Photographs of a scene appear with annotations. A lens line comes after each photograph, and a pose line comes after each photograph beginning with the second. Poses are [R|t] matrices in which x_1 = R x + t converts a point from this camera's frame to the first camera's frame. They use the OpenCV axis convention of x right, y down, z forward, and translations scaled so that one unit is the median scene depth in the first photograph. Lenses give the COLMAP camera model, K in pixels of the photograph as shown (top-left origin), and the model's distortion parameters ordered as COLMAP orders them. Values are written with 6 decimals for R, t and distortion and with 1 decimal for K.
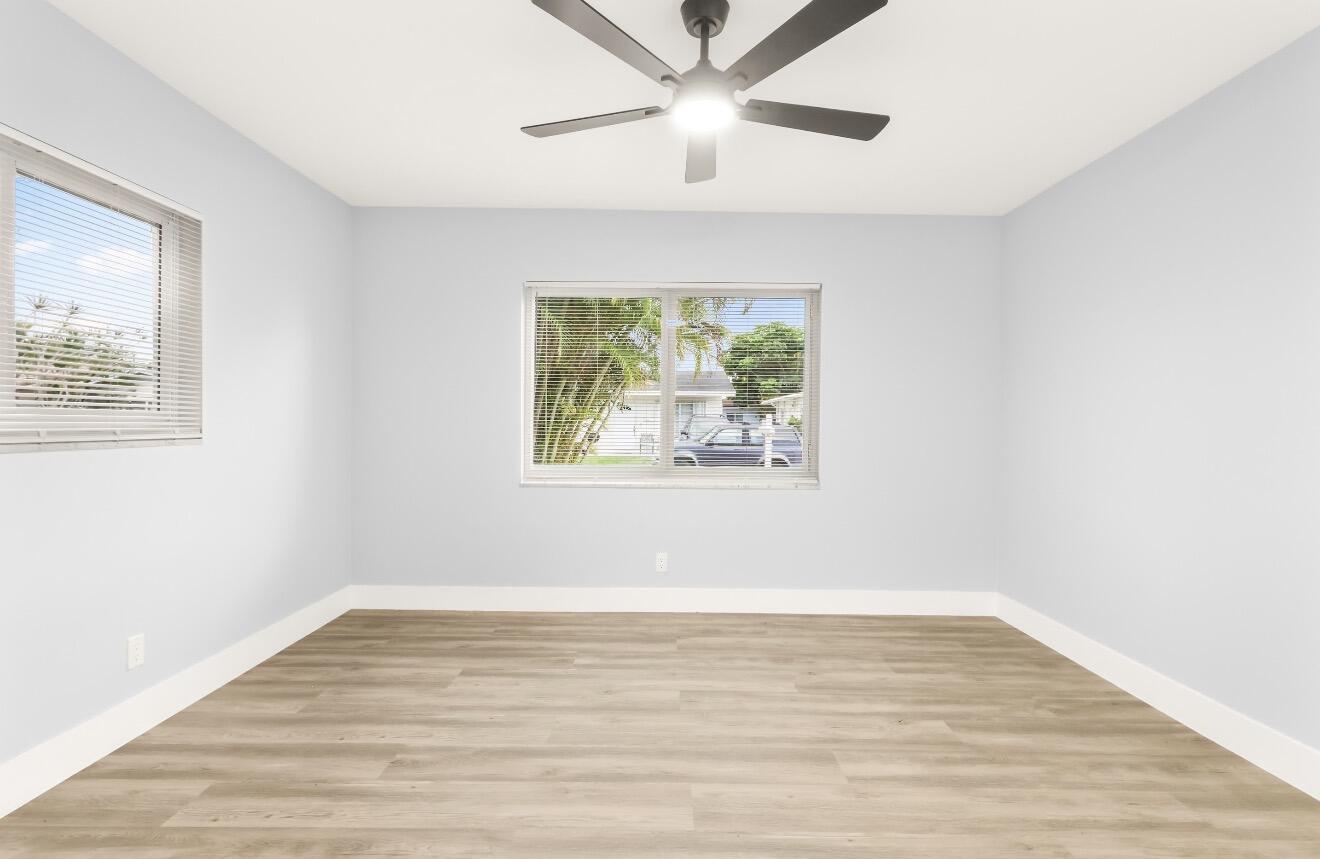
lens RADIAL K [[611.2, 0, 661.3], [0, 611.2, 427.5], [0, 0, 1]] dist [-0.005845, 0.001300]
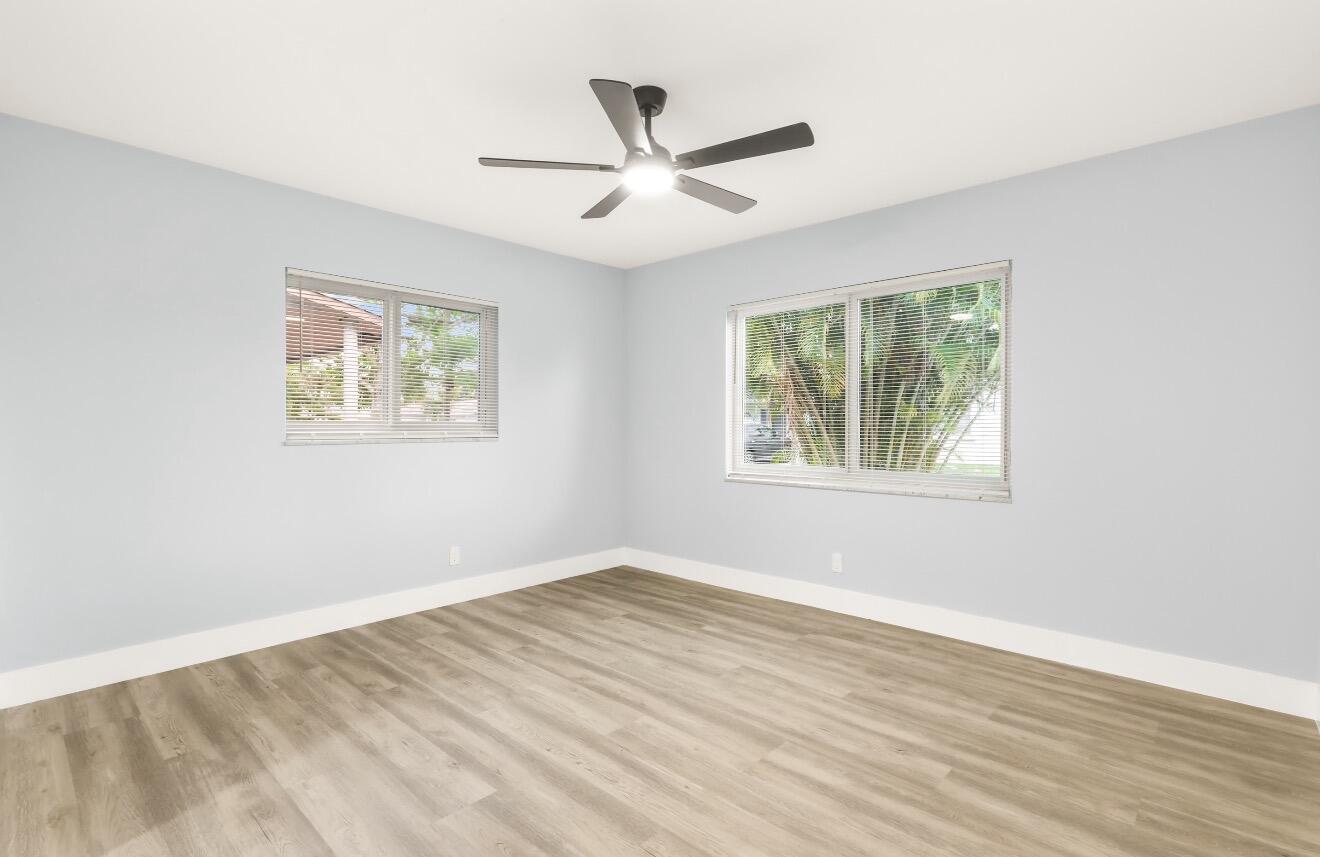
lens RADIAL K [[611.2, 0, 657.5], [0, 611.2, 425.8], [0, 0, 1]] dist [-0.005845, 0.001300]
pose [[0.734374, -0.008818, -0.678687, 0.632817], [0.000870, 0.999927, -0.012050, 0.006049], [0.678744, 0.008258, 0.734328, 0.066997]]
